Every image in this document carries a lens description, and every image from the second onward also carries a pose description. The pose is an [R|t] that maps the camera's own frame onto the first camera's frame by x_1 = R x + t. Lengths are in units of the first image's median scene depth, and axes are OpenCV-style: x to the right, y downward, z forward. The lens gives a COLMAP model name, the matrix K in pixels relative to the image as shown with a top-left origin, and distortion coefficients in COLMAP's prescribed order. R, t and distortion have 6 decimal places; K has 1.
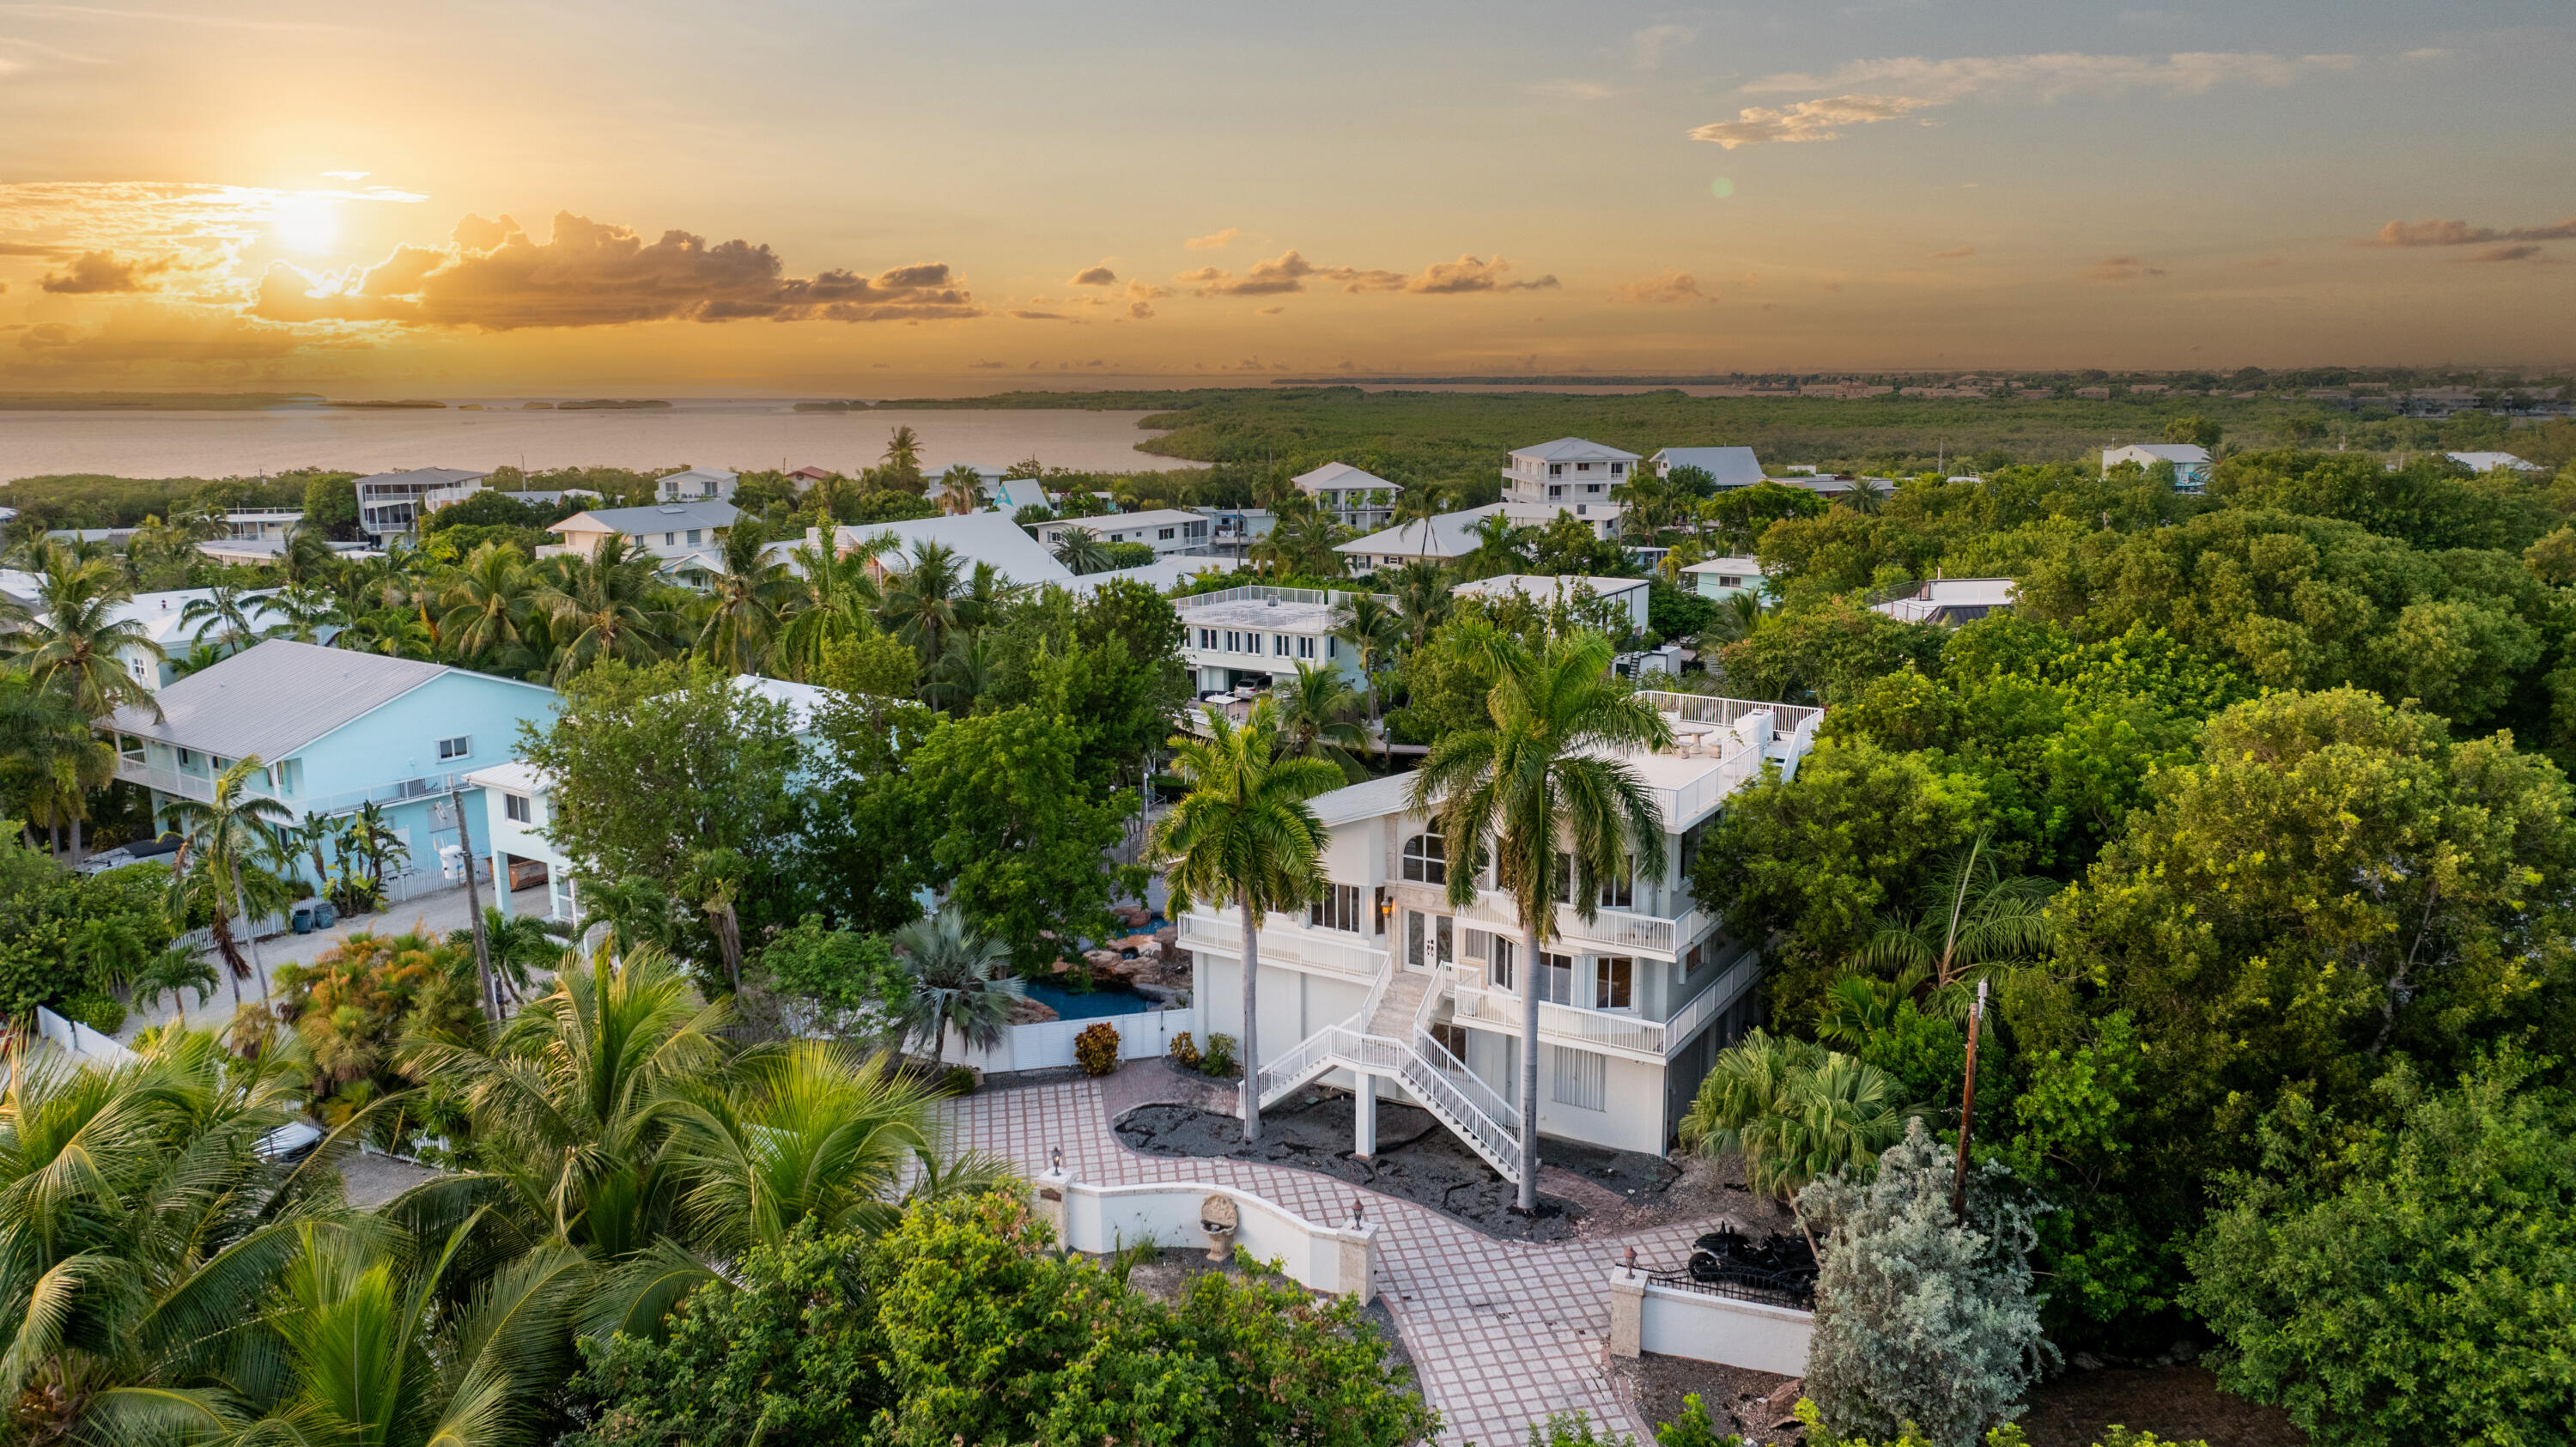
lens RADIAL K [[1754.6, 0, 1288.8], [0, 1754.6, 712.4], [0, 0, 1]] dist [-0.023753, 0.019147]
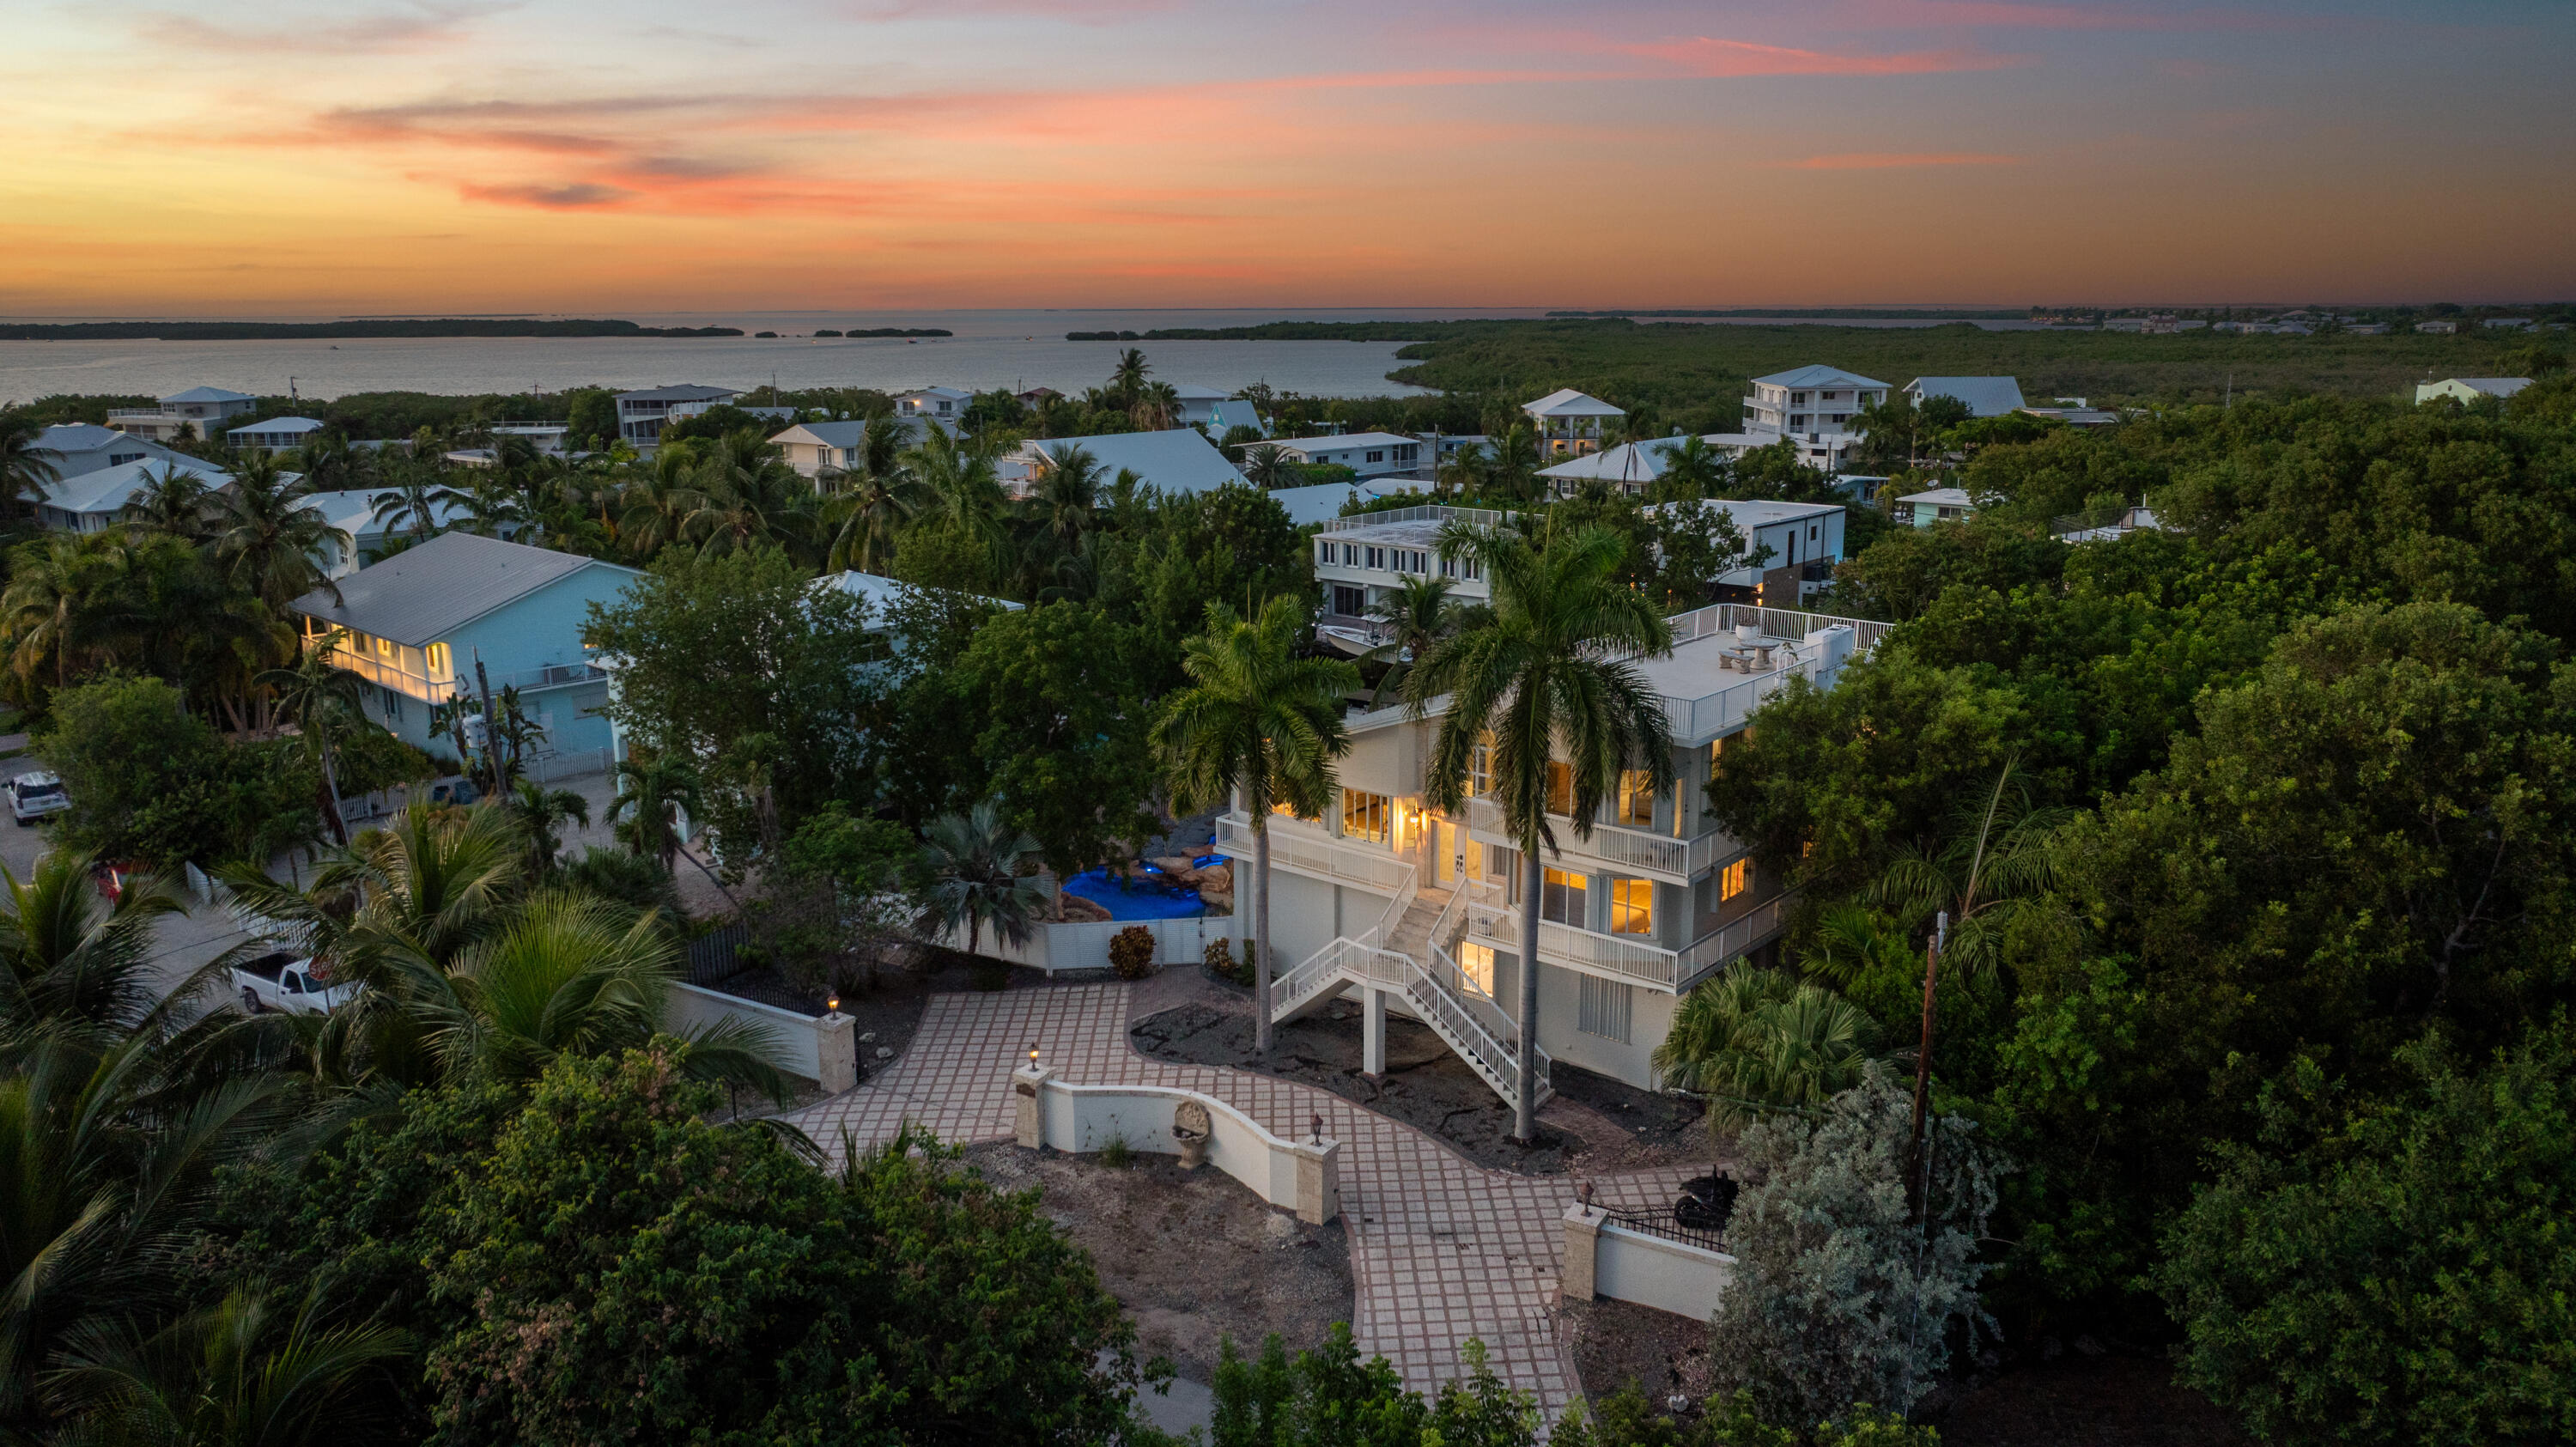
lens RADIAL K [[1754.6, 0, 1306.6], [0, 1754.6, 723.5], [0, 0, 1]] dist [-0.023753, 0.019147]
pose [[0.989486, 0.035936, -0.140091, 0.123315], [-0.029955, 0.998557, 0.044571, 0.017827], [0.141490, -0.039905, 0.989135, 0.048710]]
